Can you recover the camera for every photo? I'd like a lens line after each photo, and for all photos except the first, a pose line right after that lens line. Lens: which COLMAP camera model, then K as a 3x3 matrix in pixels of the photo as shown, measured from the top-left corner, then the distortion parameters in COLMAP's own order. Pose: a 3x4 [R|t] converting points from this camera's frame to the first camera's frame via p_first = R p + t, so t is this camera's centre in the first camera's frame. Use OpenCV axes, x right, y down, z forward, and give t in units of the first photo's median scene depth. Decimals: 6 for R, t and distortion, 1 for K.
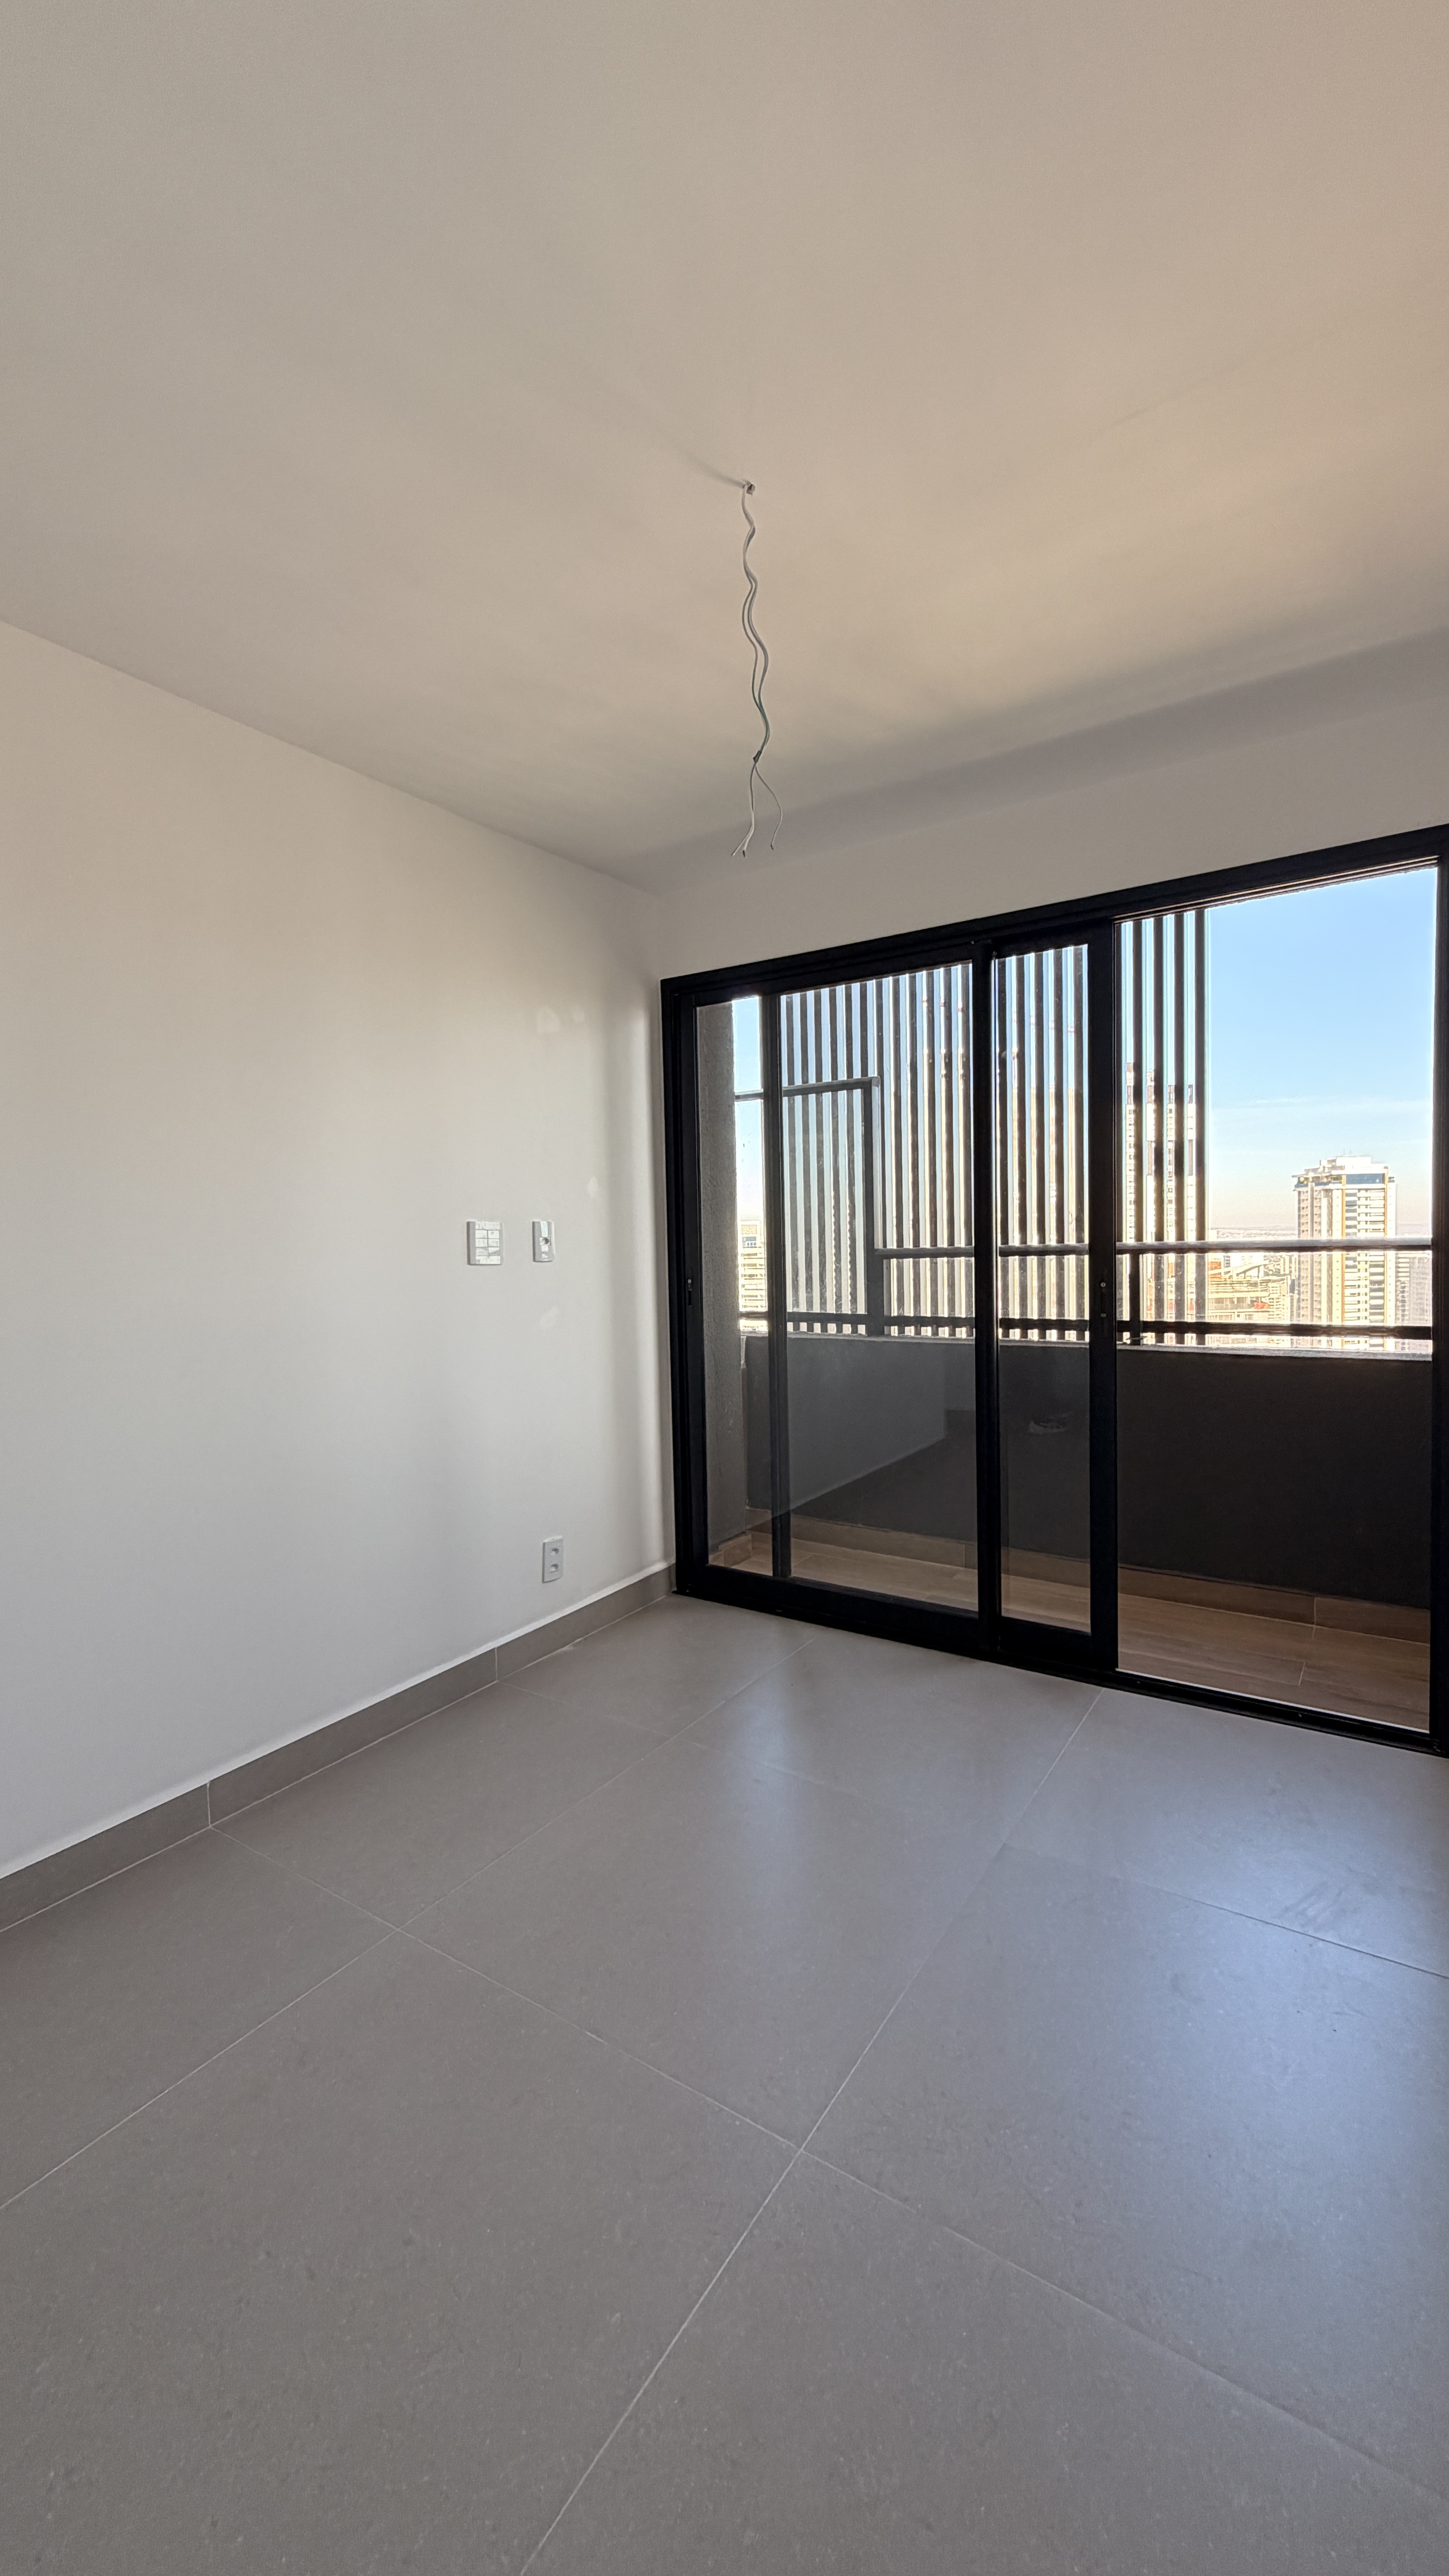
lens RADIAL K [[1026.1, 0, 723.3], [0, 1026.1, 1279.2], [0, 0, 1]] dist [-0.000284, -0.000356]
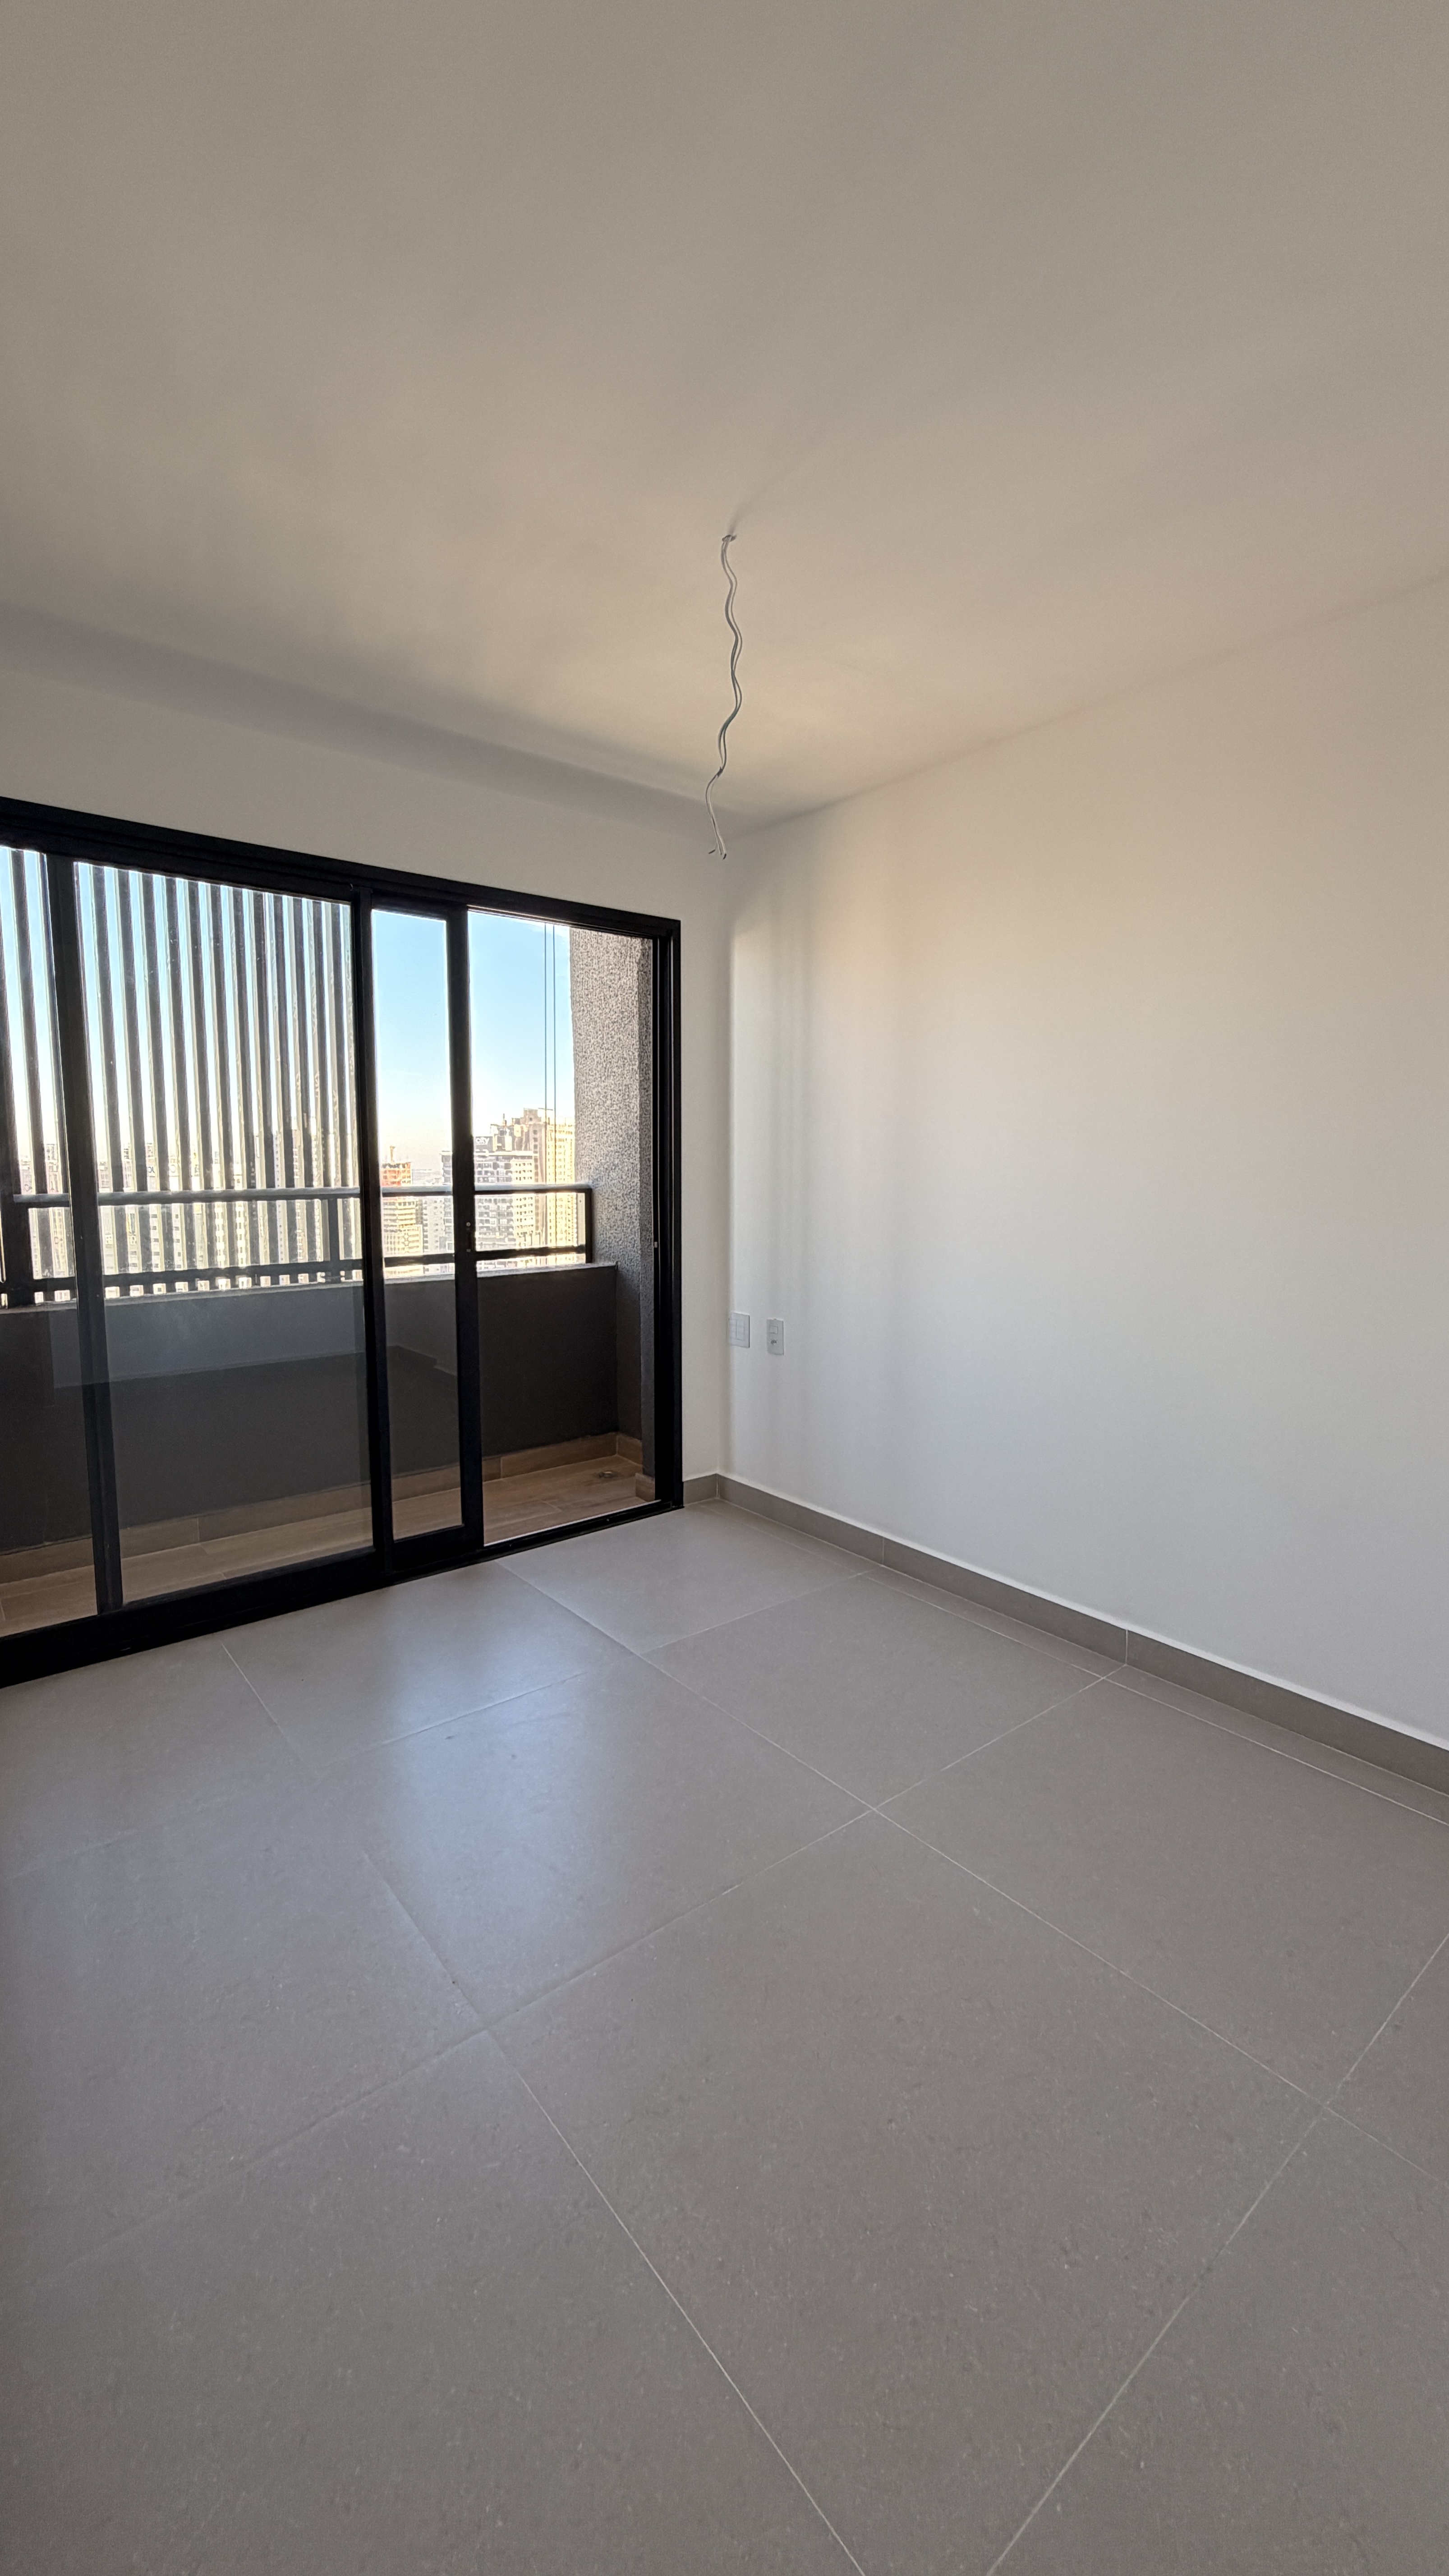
lens RADIAL K [[993.0, 0, 721.4], [0, 993.0, 1258.4], [0, 0, 1]] dist [-0.025325, -0.000063]
pose [[0.307836, -0.062048, 0.949414, -0.577450], [0.038045, 0.997876, 0.052880, -0.001886], [-0.950679, 0.019842, 0.309543, 0.364137]]
